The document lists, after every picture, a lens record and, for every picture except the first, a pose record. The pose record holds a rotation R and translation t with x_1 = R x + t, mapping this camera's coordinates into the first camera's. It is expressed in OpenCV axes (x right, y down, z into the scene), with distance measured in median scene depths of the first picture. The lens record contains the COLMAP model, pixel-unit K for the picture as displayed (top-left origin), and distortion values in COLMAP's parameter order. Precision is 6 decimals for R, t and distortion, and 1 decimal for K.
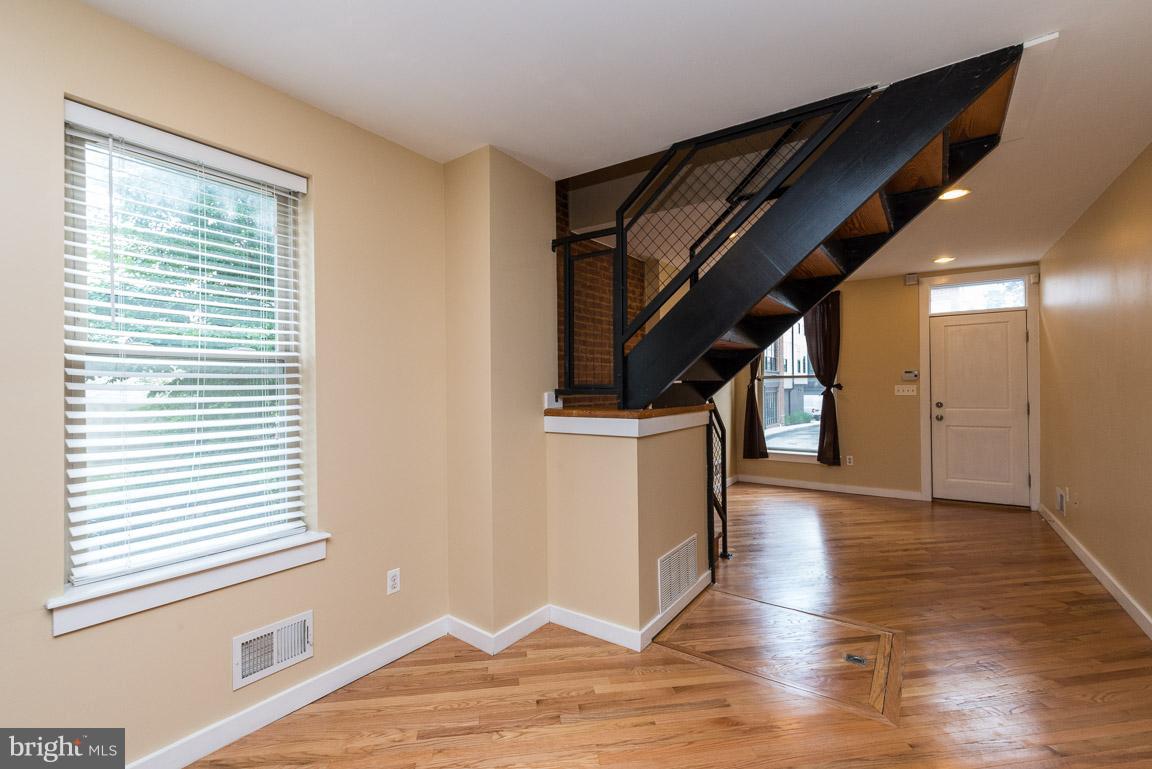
lens RADIAL K [[497.9, 0, 578.8], [0, 497.9, 383.0], [0, 0, 1]] dist [-0.003851, -0.000199]
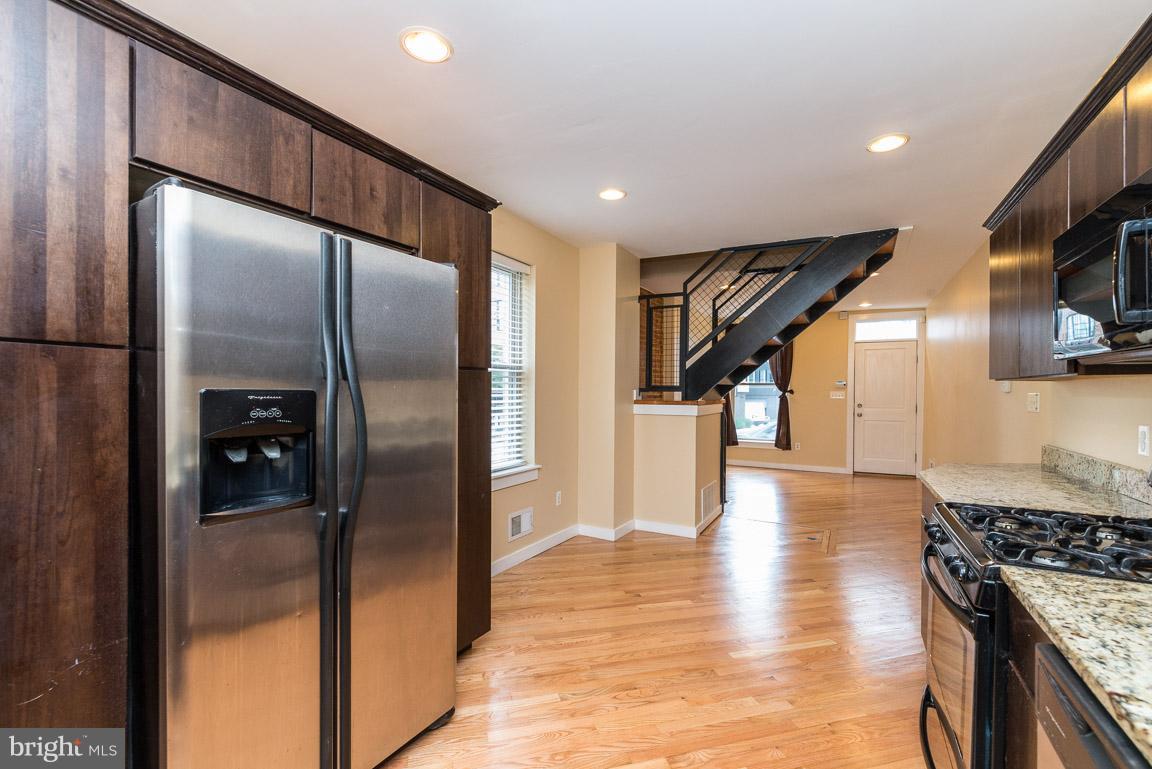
lens RADIAL K [[502.4, 0, 579.7], [0, 502.4, 399.9], [0, 0, 1]] dist [0.001545, -0.000026]
pose [[0.993199, 0.013656, 0.115623, -0.377556], [-0.016186, 0.999649, 0.020973, 0.017587], [-0.115296, -0.022701, 0.993072, -0.535372]]
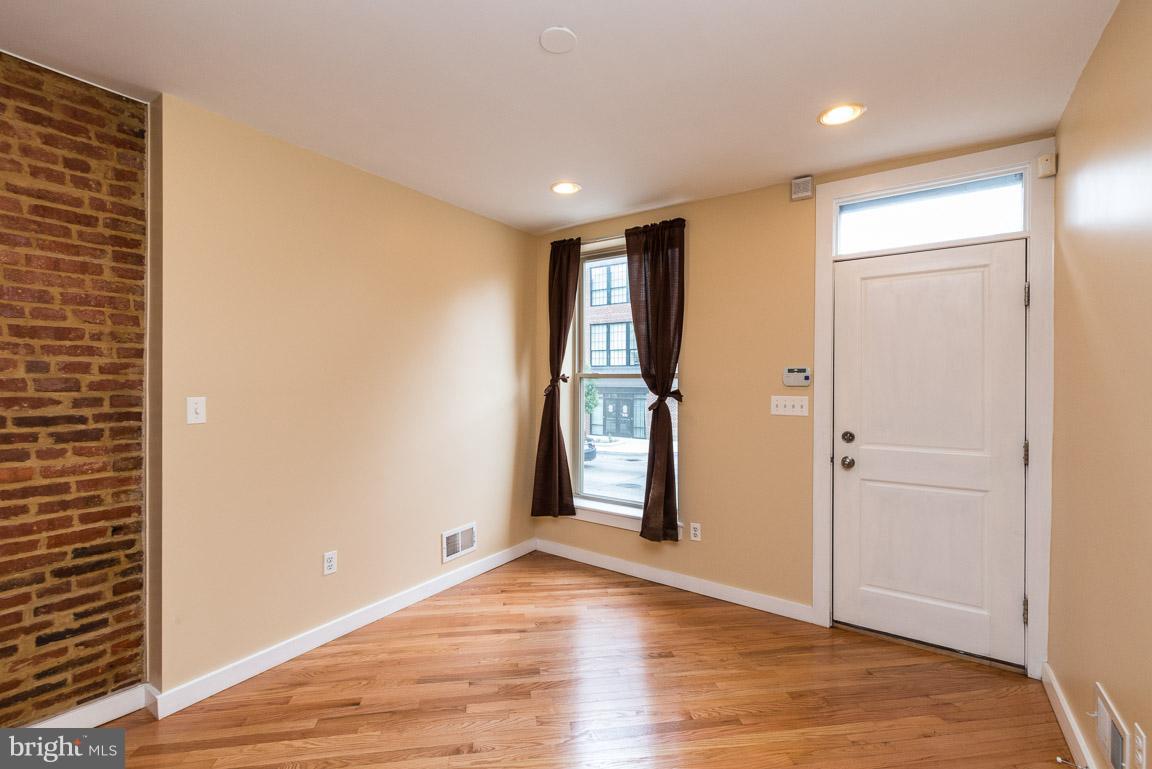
lens RADIAL K [[516.5, 0, 576.0], [0, 516.5, 384.5], [0, 0, 1]] dist [0.010773, -0.000161]
pose [[0.999863, 0.016329, 0.002855, 0.742648], [-0.016368, 0.999763, 0.014379, -0.019213], [-0.002620, -0.014424, 0.999893, 0.793556]]
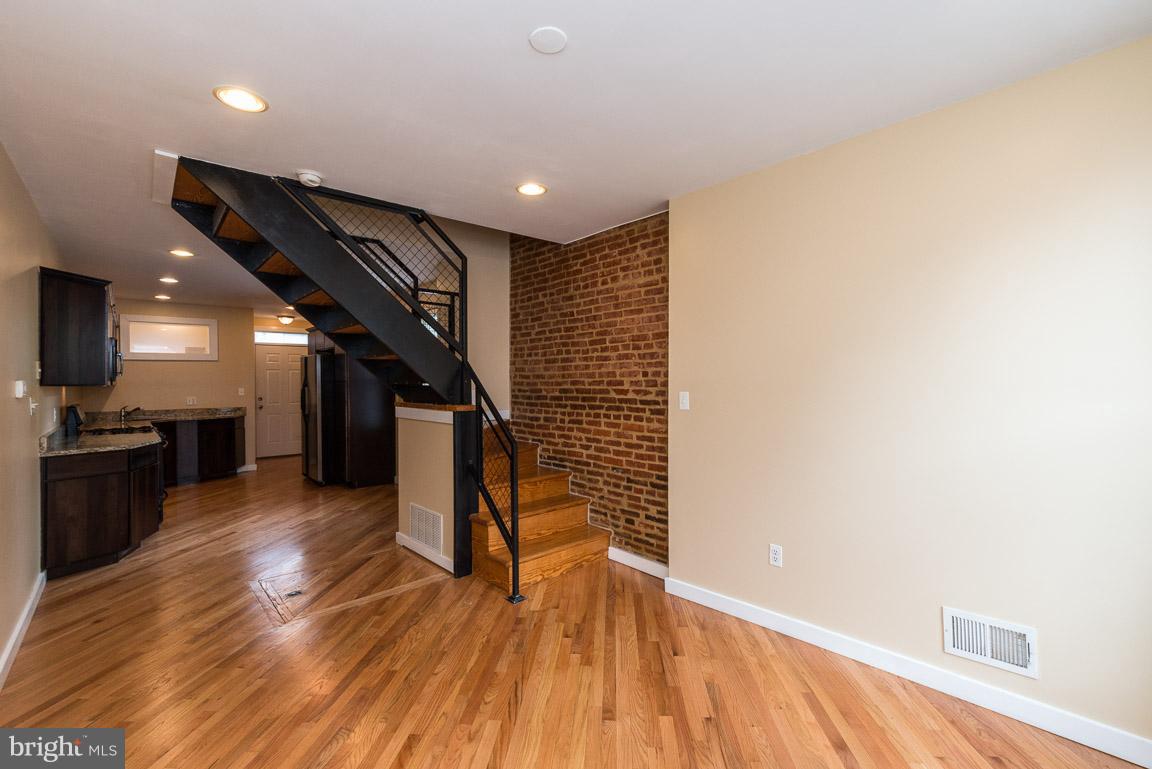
lens RADIAL K [[495.1, 0, 578.8], [0, 495.1, 384.4], [0, 0, 1]] dist [-0.001339, 0.000020]
pose [[-0.218489, 0.016333, -0.975703, 1.254356], [0.011646, 0.999832, 0.014129, -0.014661], [0.975770, -0.008276, -0.218642, 1.526503]]
